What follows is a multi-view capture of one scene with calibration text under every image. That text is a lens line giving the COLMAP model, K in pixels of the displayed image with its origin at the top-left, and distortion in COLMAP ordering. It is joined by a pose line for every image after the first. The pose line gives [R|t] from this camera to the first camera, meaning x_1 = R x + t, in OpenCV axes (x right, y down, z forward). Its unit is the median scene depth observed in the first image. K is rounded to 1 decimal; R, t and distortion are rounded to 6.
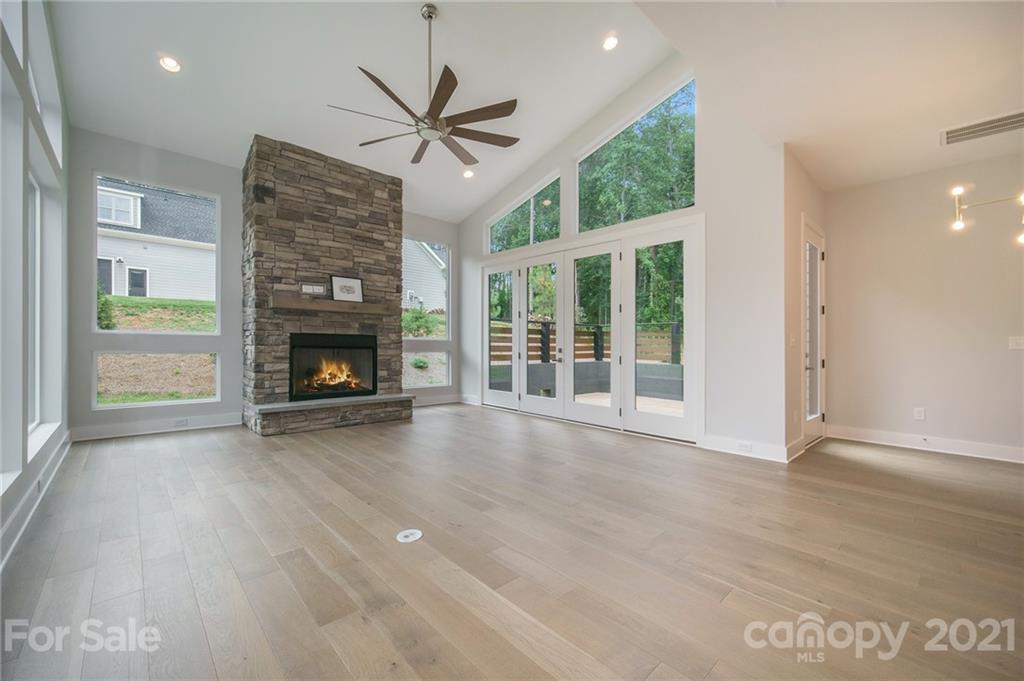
lens RADIAL K [[409.5, 0, 510.5], [0, 409.5, 343.8], [0, 0, 1]] dist [-0.003932, -0.000143]
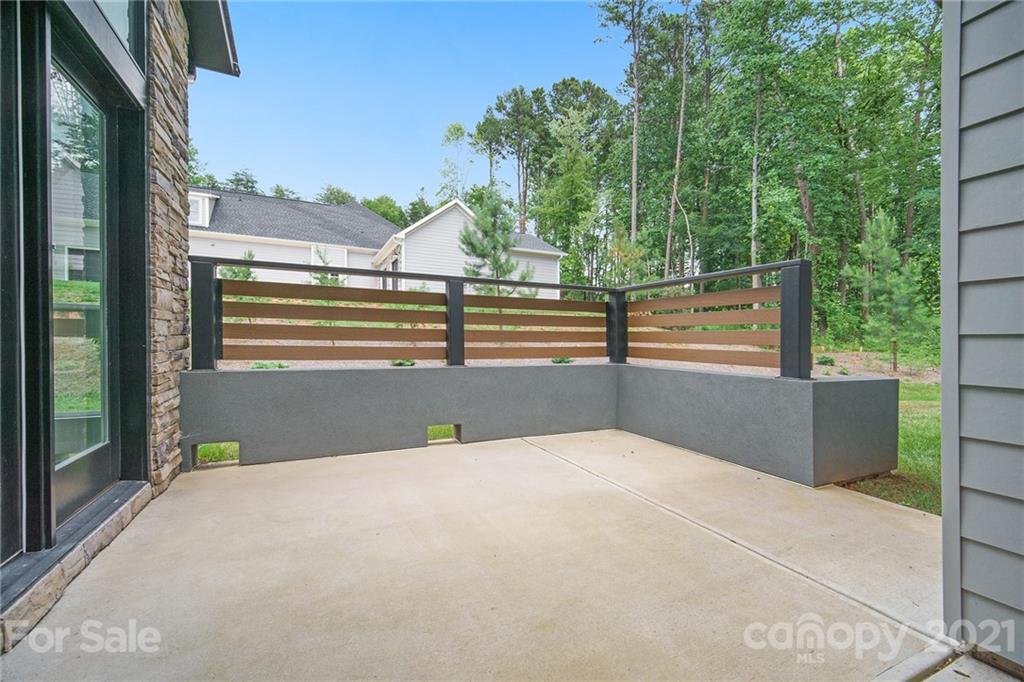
lens RADIAL K [[409.5, 0, 487.5], [0, 409.5, 341.8], [0, 0, 1]] dist [-0.003932, -0.000143]
pose [[0.940521, 0.001154, -0.339734, 0.499213], [0.000084, 0.999993, 0.003627, 0.031726], [0.339736, -0.003440, 0.940515, 1.049451]]
